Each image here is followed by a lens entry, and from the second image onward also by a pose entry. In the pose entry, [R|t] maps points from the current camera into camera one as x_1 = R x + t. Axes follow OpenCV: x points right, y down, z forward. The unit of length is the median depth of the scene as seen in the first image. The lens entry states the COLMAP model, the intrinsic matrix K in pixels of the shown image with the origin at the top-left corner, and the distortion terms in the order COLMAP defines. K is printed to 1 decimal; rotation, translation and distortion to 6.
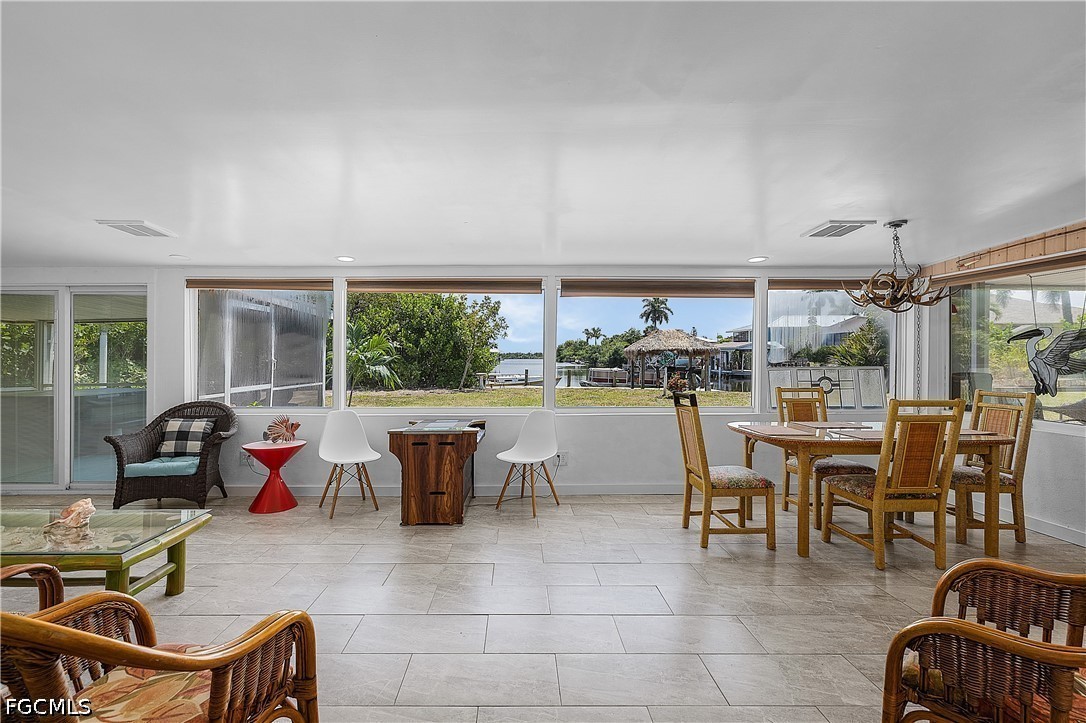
lens RADIAL K [[468.4, 0, 515.3], [0, 468.4, 351.7], [0, 0, 1]] dist [0.000685, -0.000071]
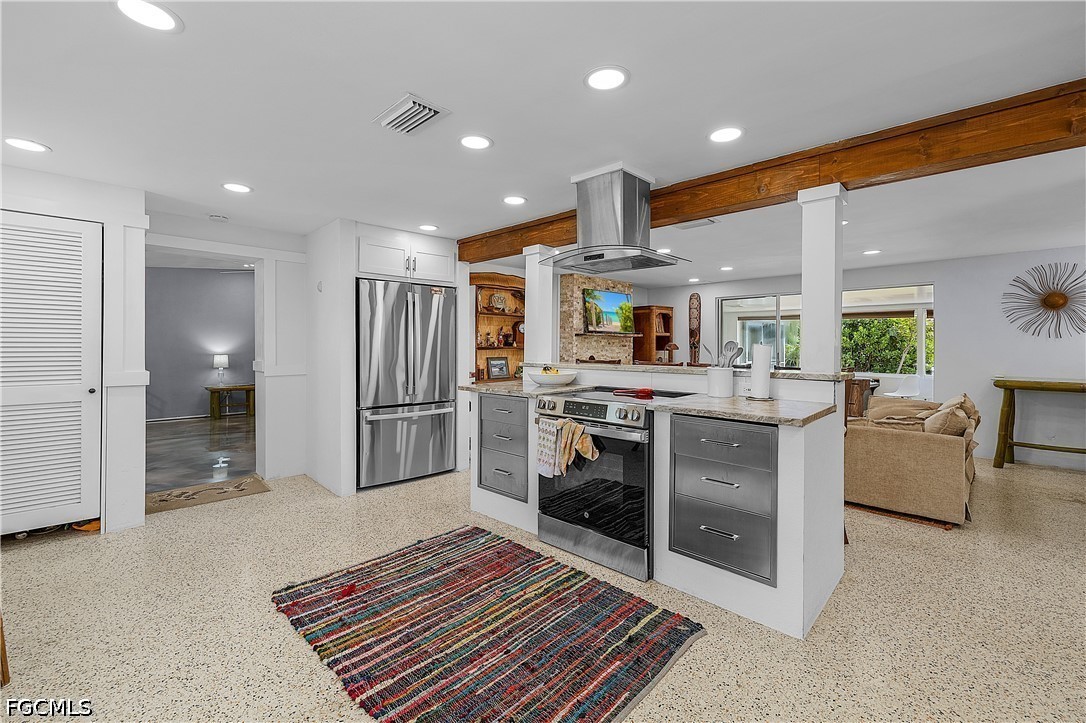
lens RADIAL K [[468.7, 0, 541.3], [0, 468.7, 340.9], [0, 0, 1]] dist [0.001406, 0.000182]
pose [[0.696589, -0.000235, -0.717471, 0.354746], [-0.000956, 0.999999, -0.001256, -0.018925], [0.717470, 0.001560, 0.696588, -1.427343]]
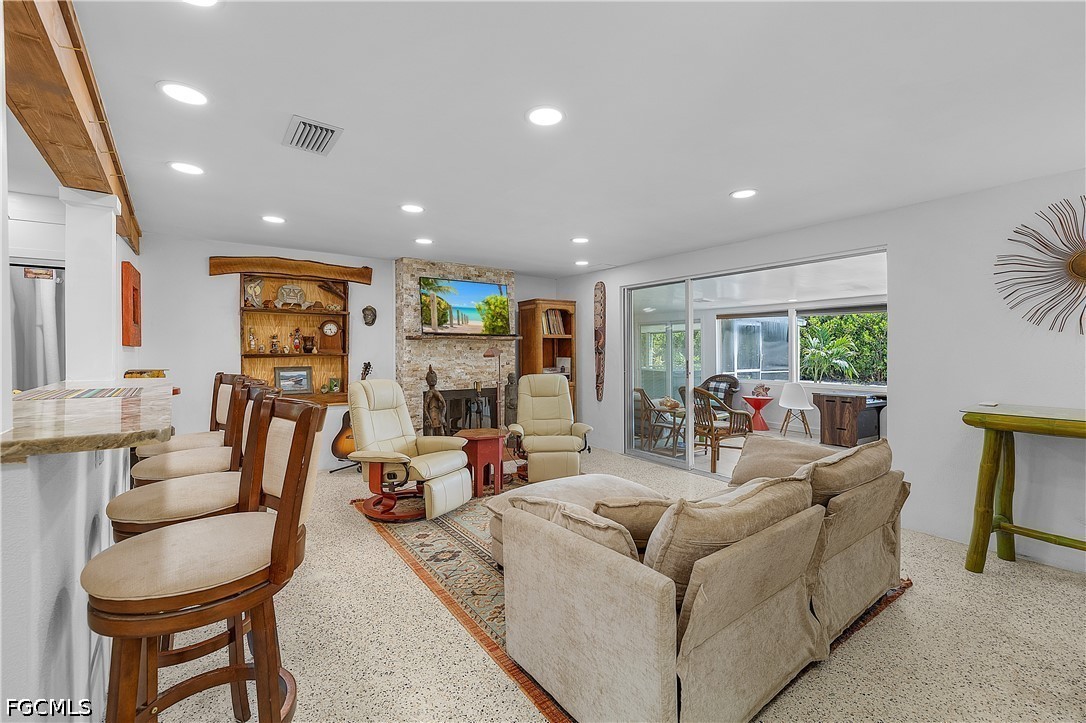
lens RADIAL K [[460.6, 0, 546.2], [0, 460.6, 348.6], [0, 0, 1]] dist [-0.000472, -0.000303]
pose [[0.584574, 0.000133, -0.811340, 0.463042], [0.004561, 0.999984, 0.003450, -0.016056], [0.811327, -0.005717, 0.584564, -0.732944]]
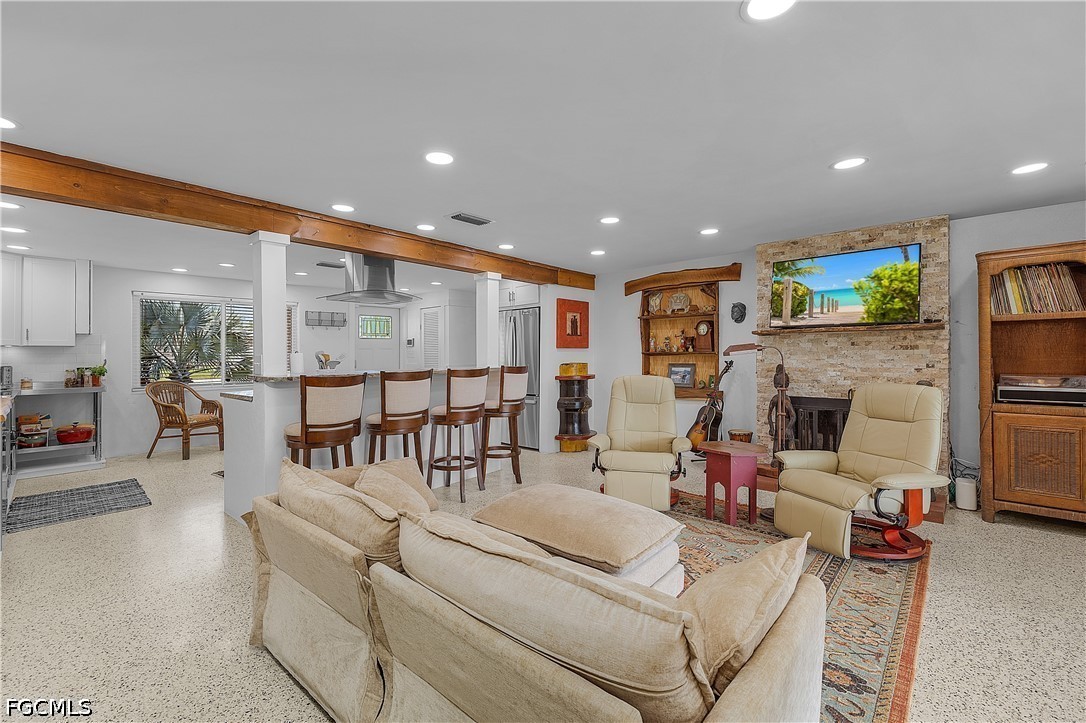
lens RADIAL K [[460.6, 0, 546.2], [0, 460.6, 348.6], [0, 0, 1]] dist [-0.000472, -0.000303]
pose [[-0.674392, 0.006350, -0.738346, 0.415055], [0.021601, 0.999705, -0.011133, -0.007358], [0.738057, -0.023457, -0.674330, -0.062748]]
